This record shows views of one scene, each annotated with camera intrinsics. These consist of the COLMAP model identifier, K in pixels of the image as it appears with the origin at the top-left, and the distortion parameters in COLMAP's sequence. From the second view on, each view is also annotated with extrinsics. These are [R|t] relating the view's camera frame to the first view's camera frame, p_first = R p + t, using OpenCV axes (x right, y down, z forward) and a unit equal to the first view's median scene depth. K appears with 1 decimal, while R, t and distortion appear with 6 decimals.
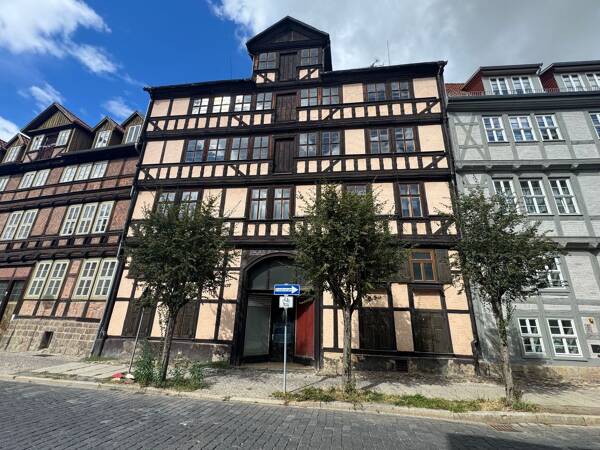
lens RADIAL K [[271.5, 0, 296.1], [0, 271.5, 221.2], [0, 0, 1]] dist [-0.004787, 0.001521]
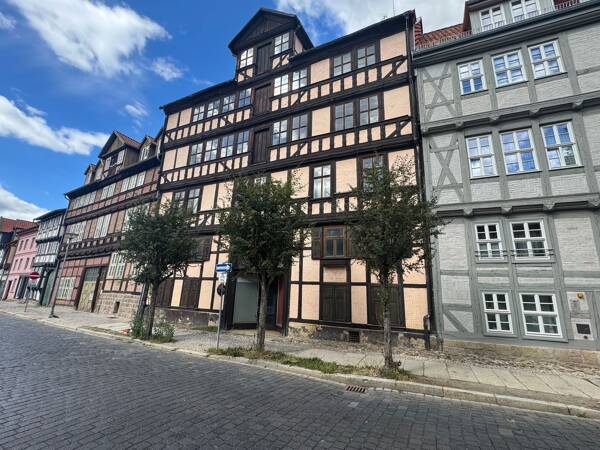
lens RADIAL K [[271.5, 0, 298.1], [0, 271.5, 222.5], [0, 0, 1]] dist [-0.004787, 0.001521]
pose [[0.949630, -0.075375, -0.304173, 0.433998], [0.098512, 0.993238, 0.061425, 0.008791], [0.297486, -0.088296, 0.950634, -0.014654]]
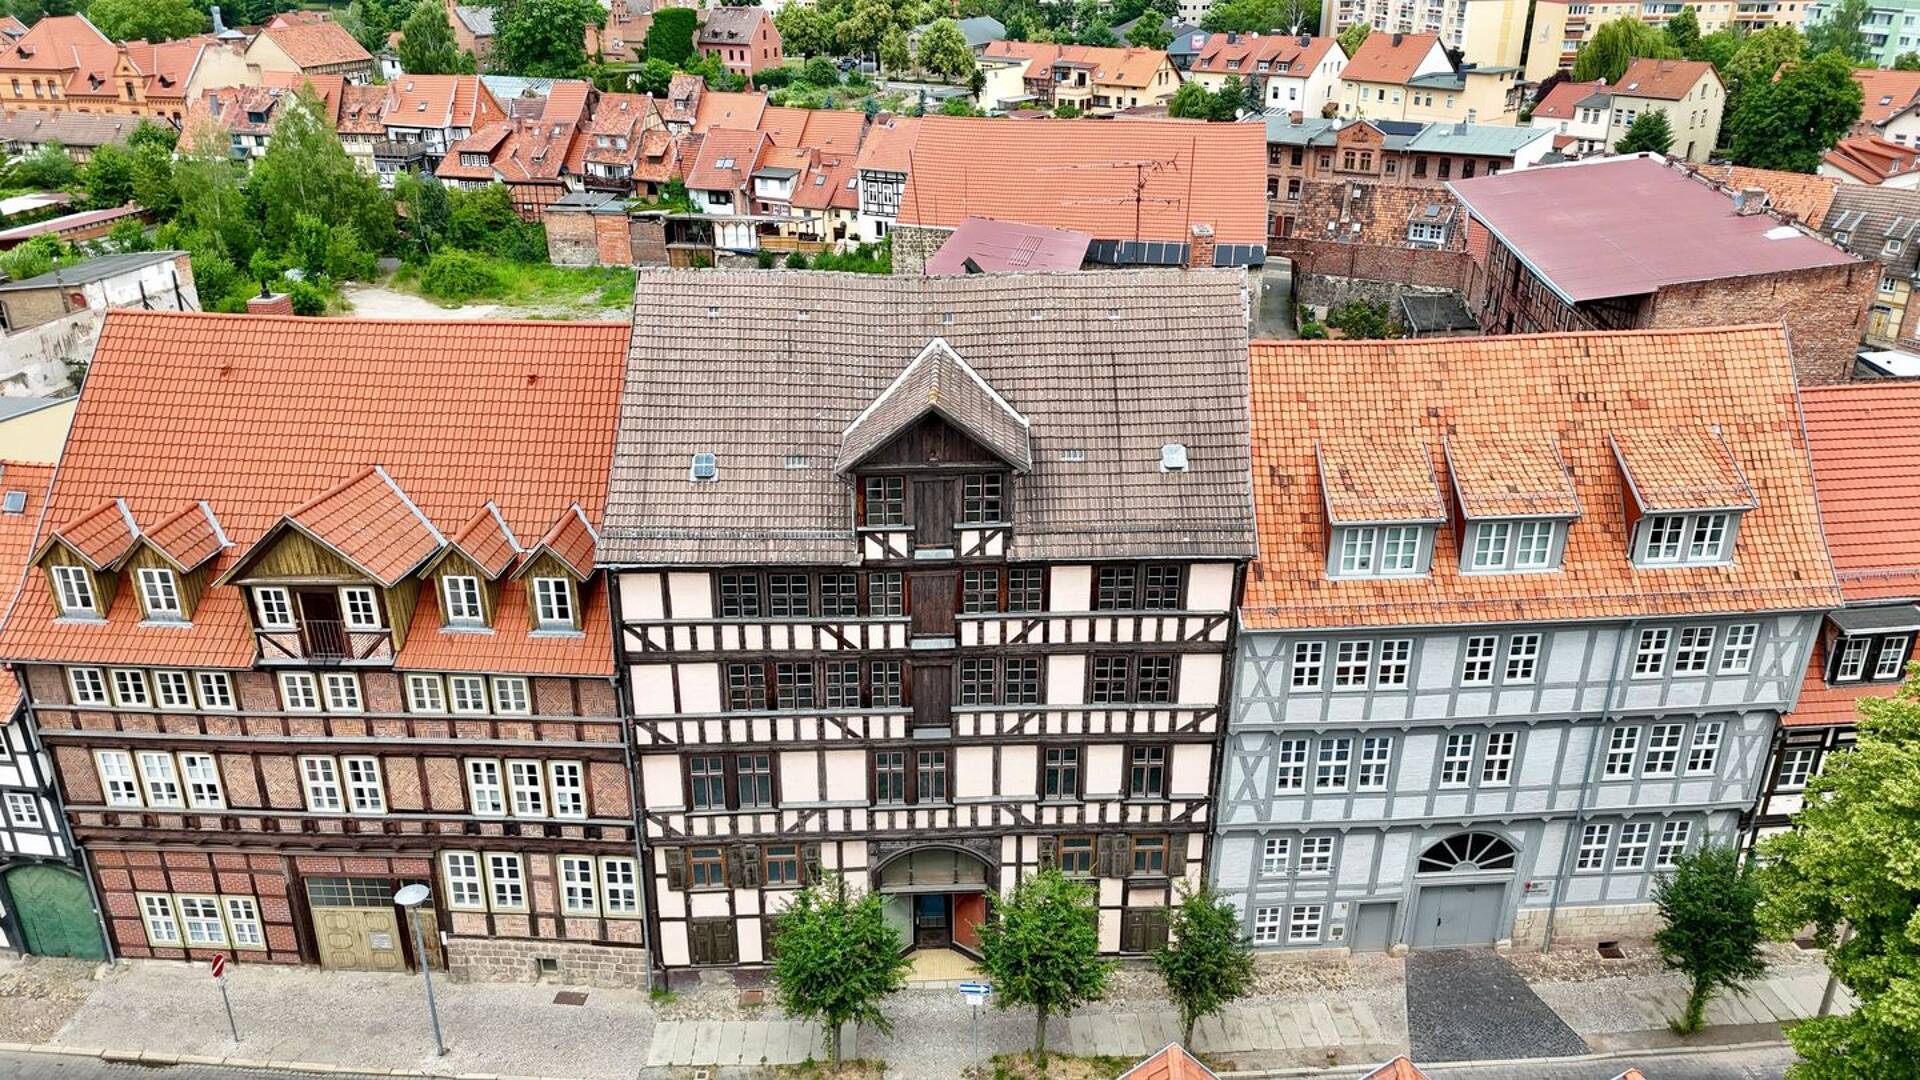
lens RADIAL K [[1404.0, 0, 953.7], [0, 1404.0, 543.2], [0, 0, 1]] dist [0.073500, -0.064547]
pose [[0.984284, -0.096605, 0.147825, -0.404712], [-0.031081, 0.729261, 0.683529, -2.495804], [-0.173835, -0.677382, 0.714798, -0.798395]]
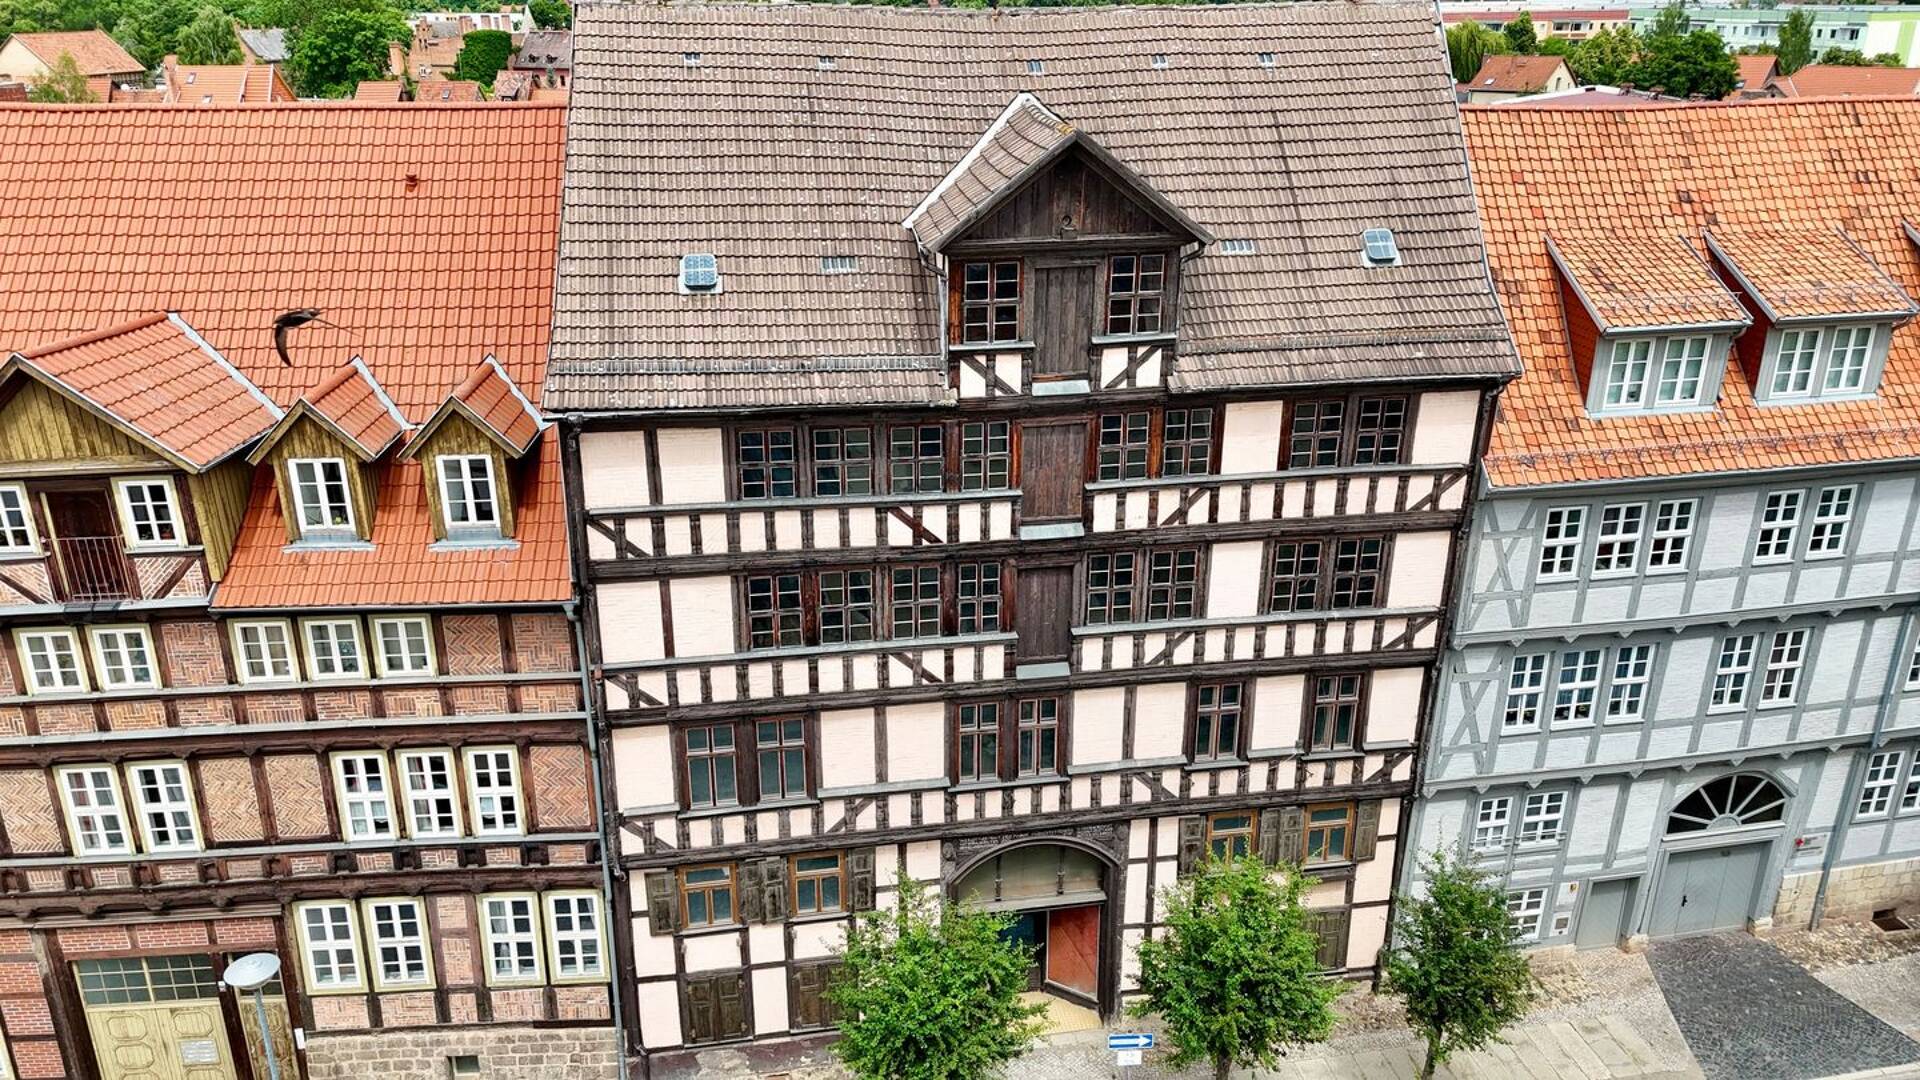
lens RADIAL K [[1404.0, 0, 953.9], [0, 1404.0, 549.0], [0, 0, 1]] dist [0.073500, -0.064547]
pose [[0.953629, -0.136937, 0.268031, -0.692229], [-0.073555, 0.757481, 0.648701, -1.621108], [-0.291860, -0.638335, 0.712283, -0.243356]]
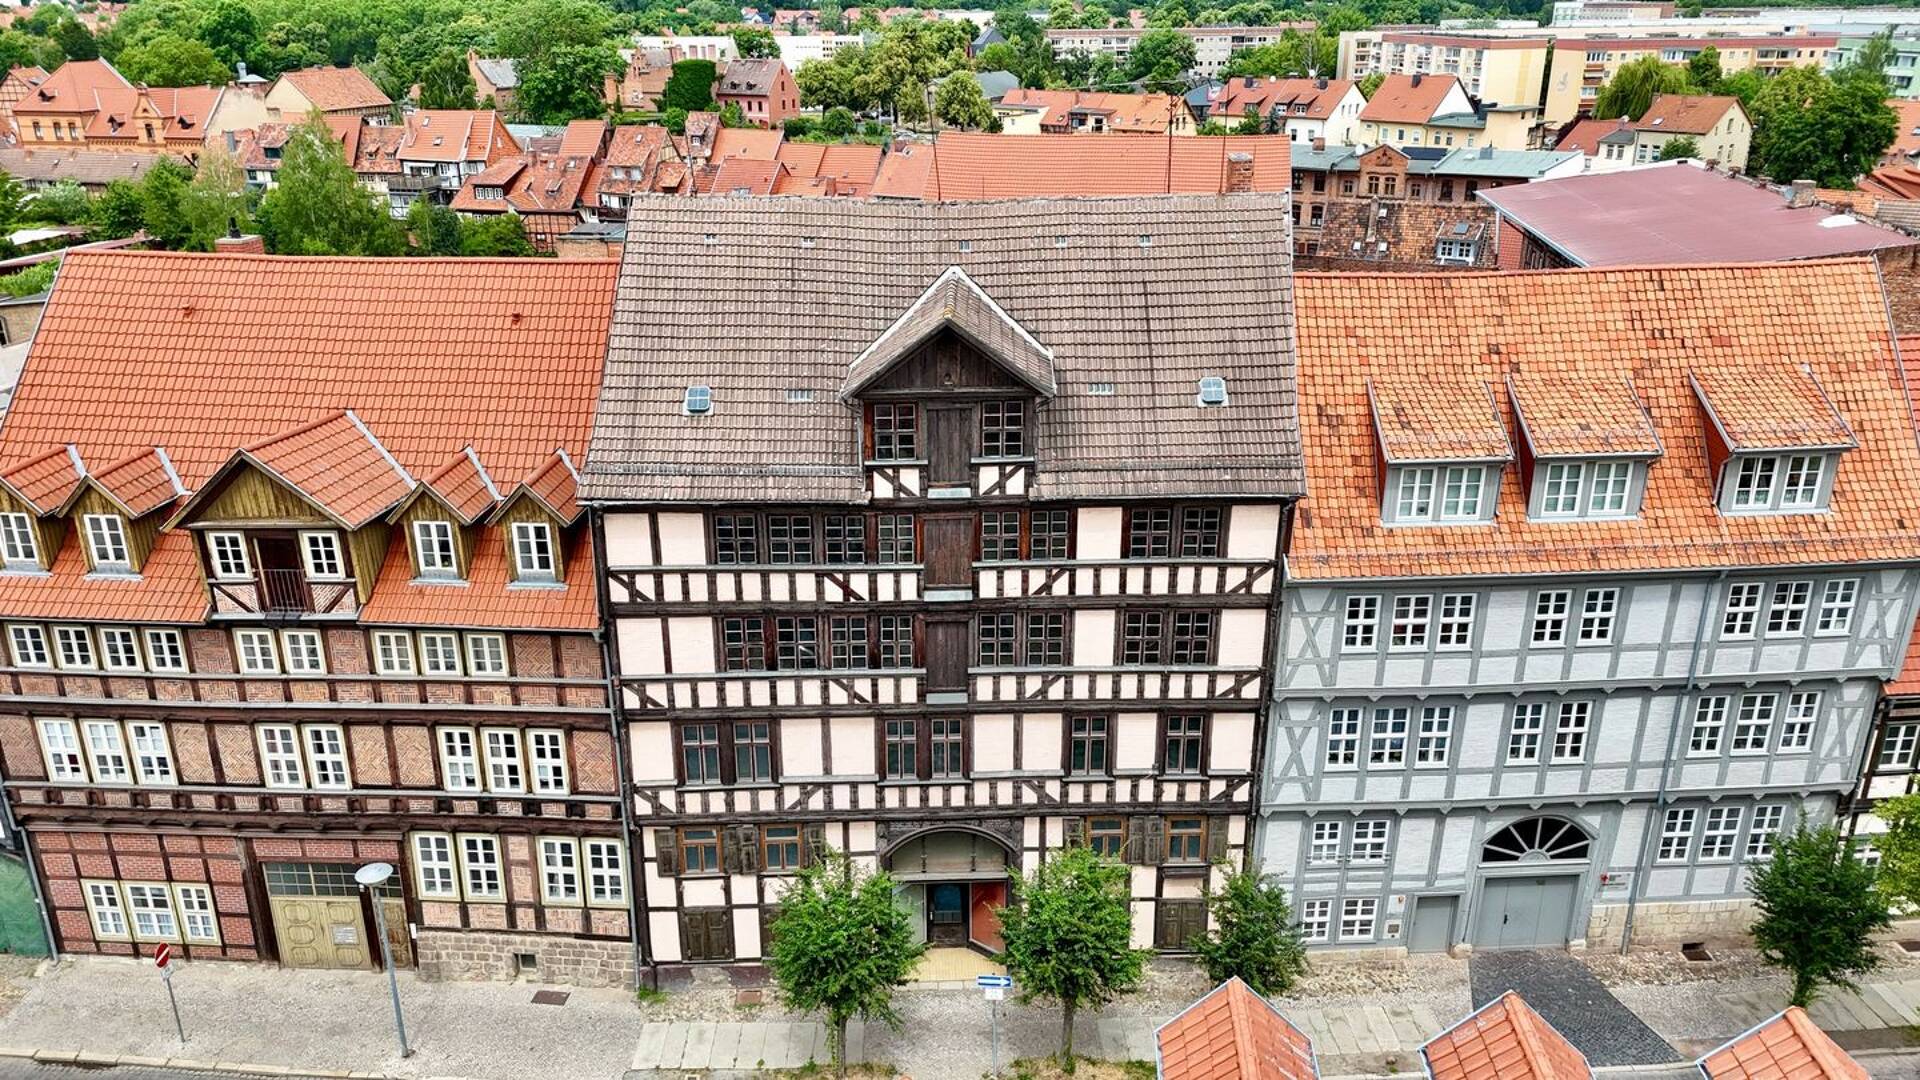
lens RADIAL K [[1404.0, 0, 954.2], [0, 1404.0, 543.6], [0, 0, 1]] dist [0.073500, -0.064547]
pose [[0.985999, -0.089711, 0.140559, -0.389482], [-0.023695, 0.759008, 0.650649, -2.159168], [-0.165056, -0.644871, 0.746256, -0.768054]]
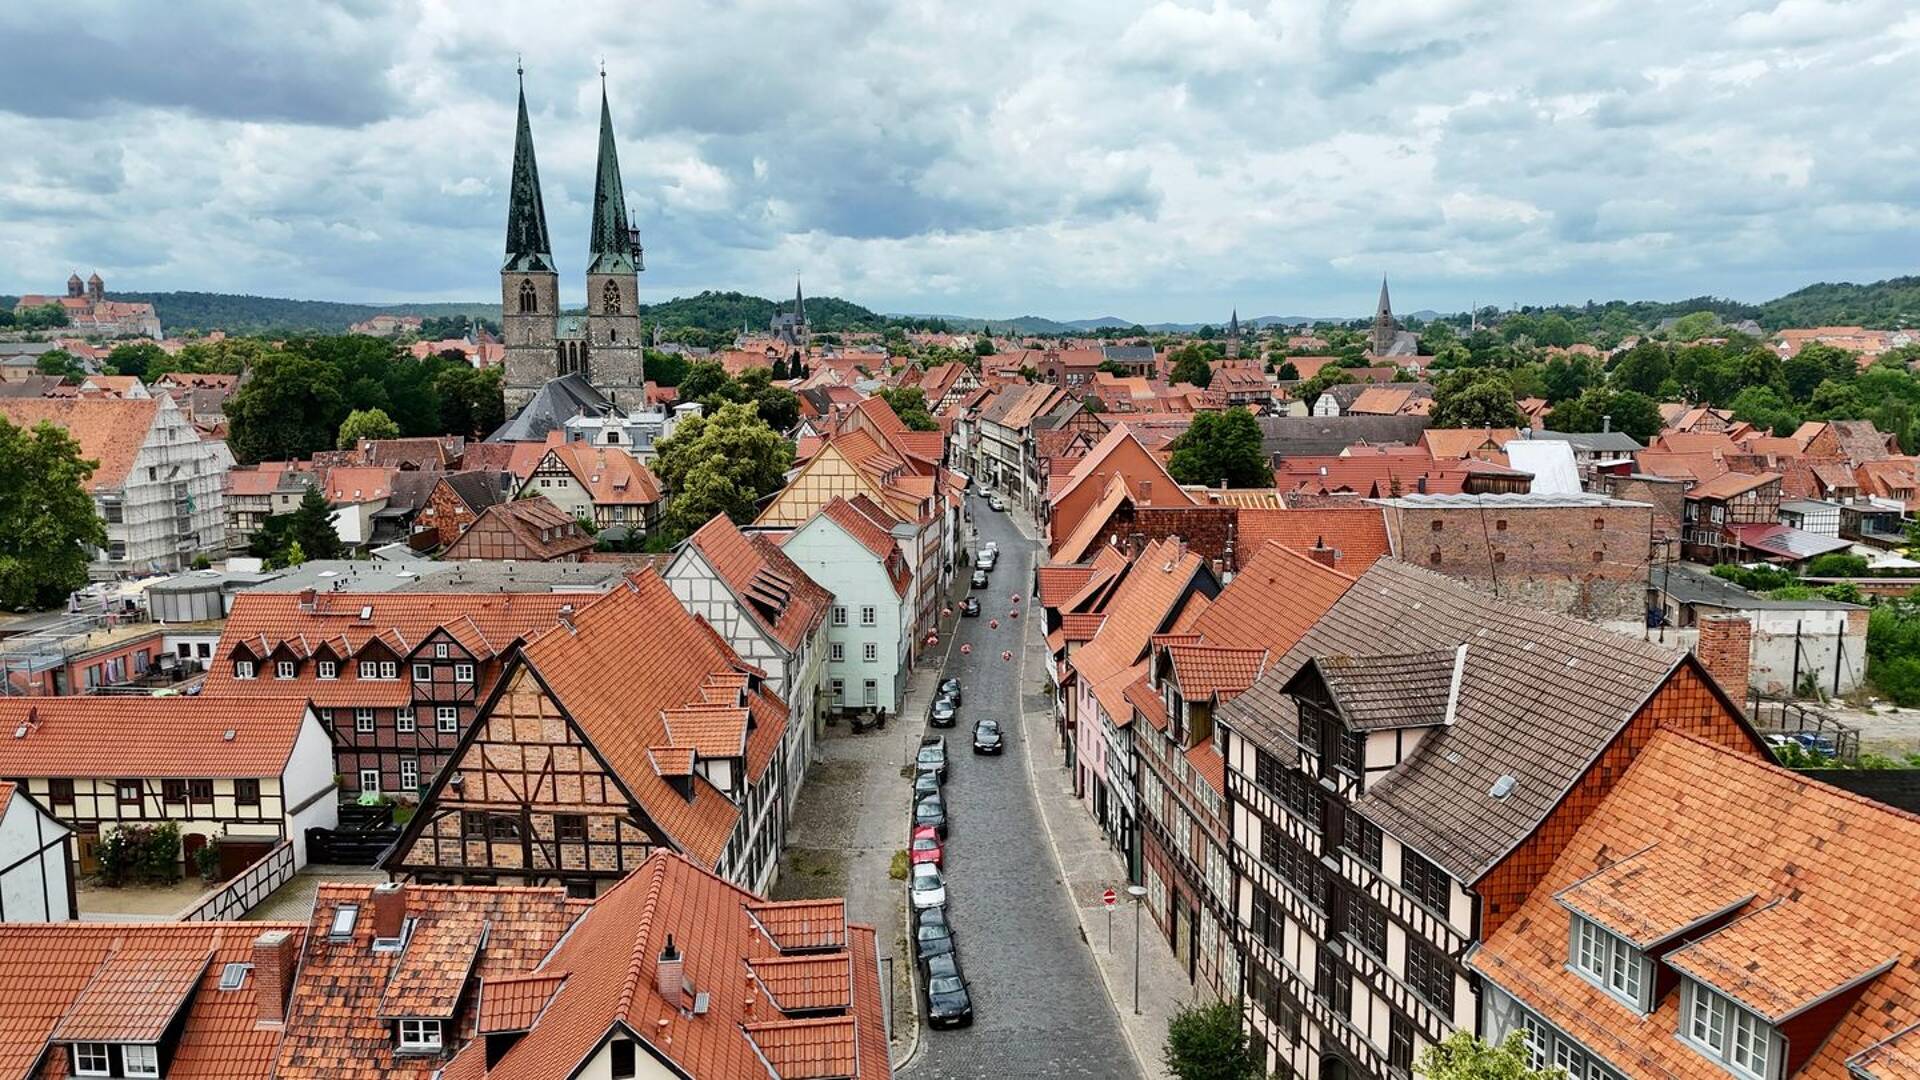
lens RADIAL K [[1404.0, 0, 957.3], [0, 1404.0, 538.6], [0, 0, 1]] dist [0.073500, -0.064547]
pose [[0.356418, 0.109968, -0.927833, 2.790795], [0.321875, 0.917810, 0.232426, -2.255634], [0.877133, -0.381487, 0.291727, -0.425470]]
